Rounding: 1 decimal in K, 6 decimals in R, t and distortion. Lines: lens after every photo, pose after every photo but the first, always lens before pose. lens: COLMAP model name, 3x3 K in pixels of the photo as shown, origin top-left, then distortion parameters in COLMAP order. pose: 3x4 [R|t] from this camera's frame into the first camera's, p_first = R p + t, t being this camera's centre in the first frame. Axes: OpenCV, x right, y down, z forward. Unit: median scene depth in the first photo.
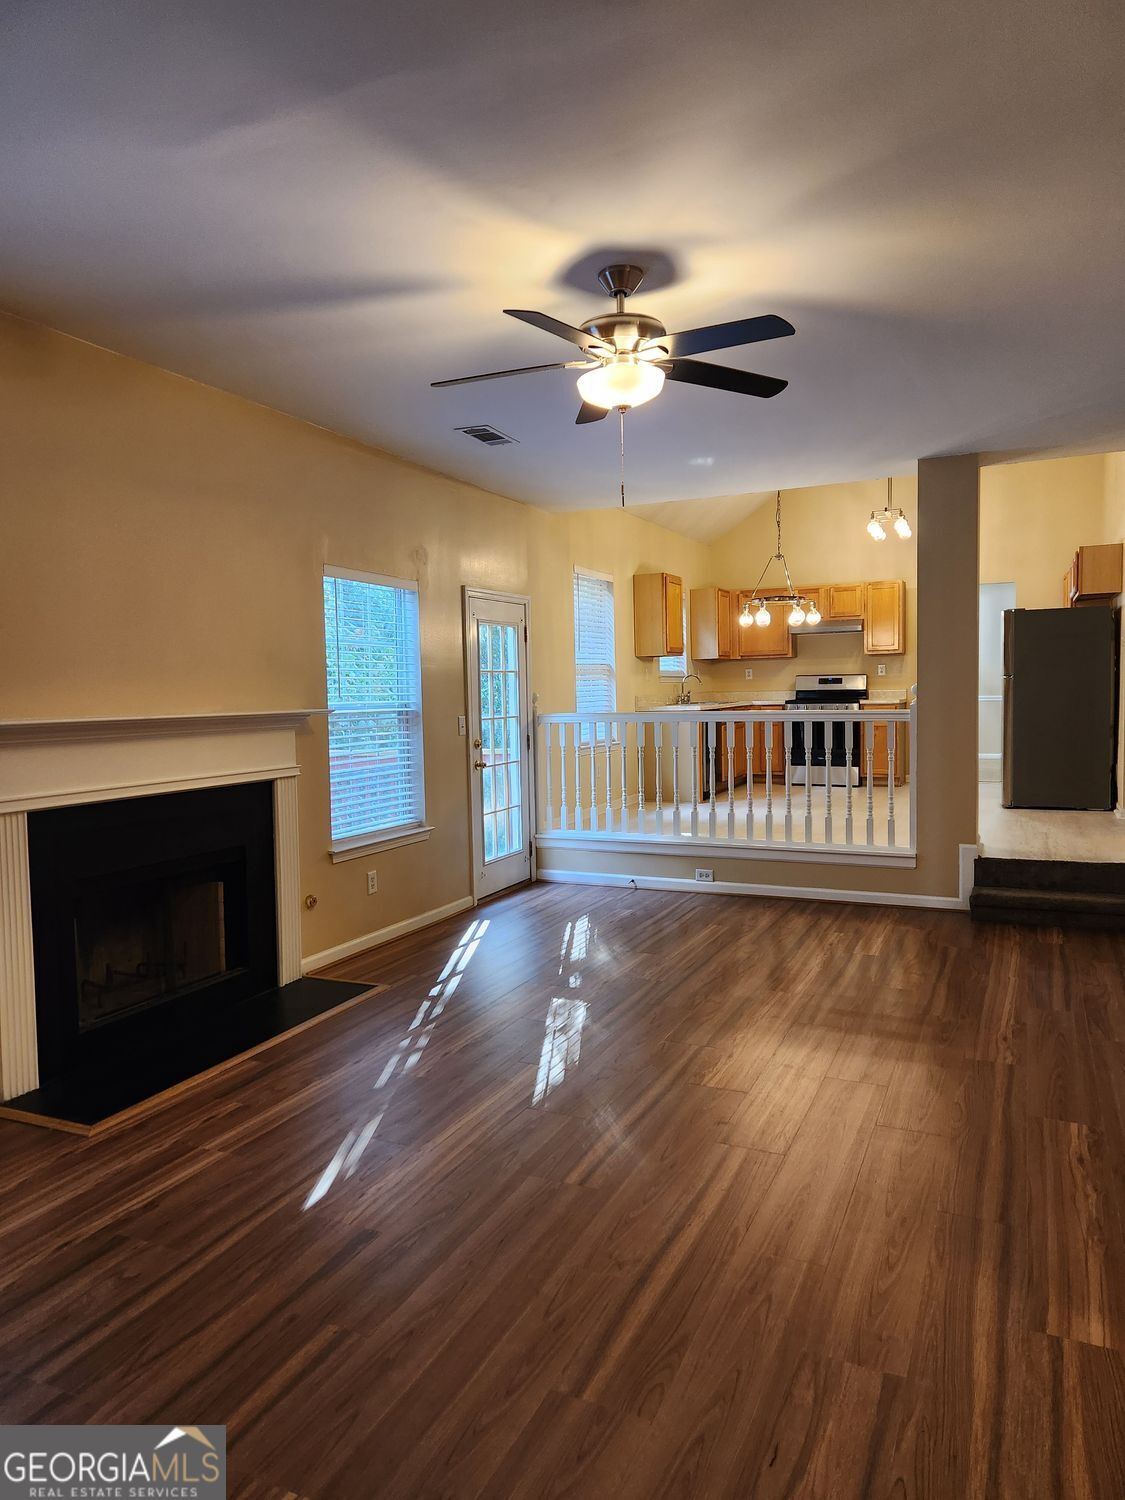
lens RADIAL K [[1023.0, 0, 562.5], [0, 1023.0, 750.0], [0, 0, 1]] dist [0.060102, -0.001645]
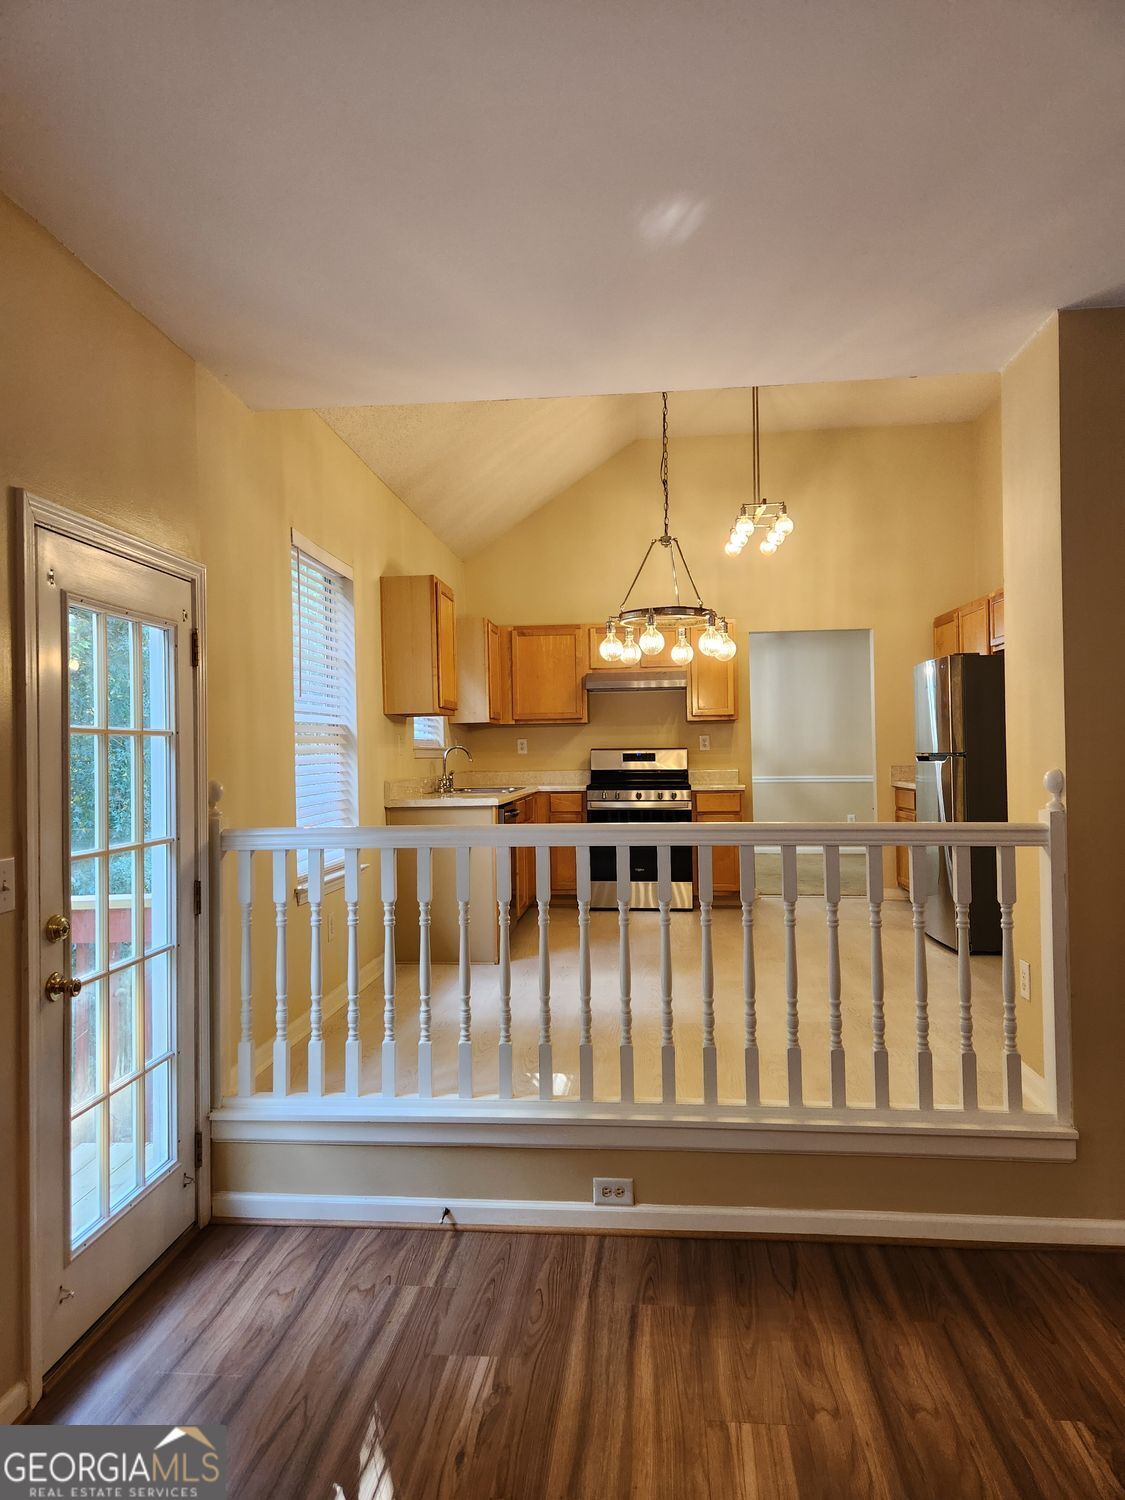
lens RADIAL K [[1023.0, 0, 562.5], [0, 1023.0, 750.0], [0, 0, 1]] dist [0.060102, -0.001645]
pose [[0.945428, 0.007794, 0.325737, -0.030807], [0.015372, 0.997534, -0.068486, -0.038370], [-0.325467, 0.069756, 0.942977, 0.547533]]
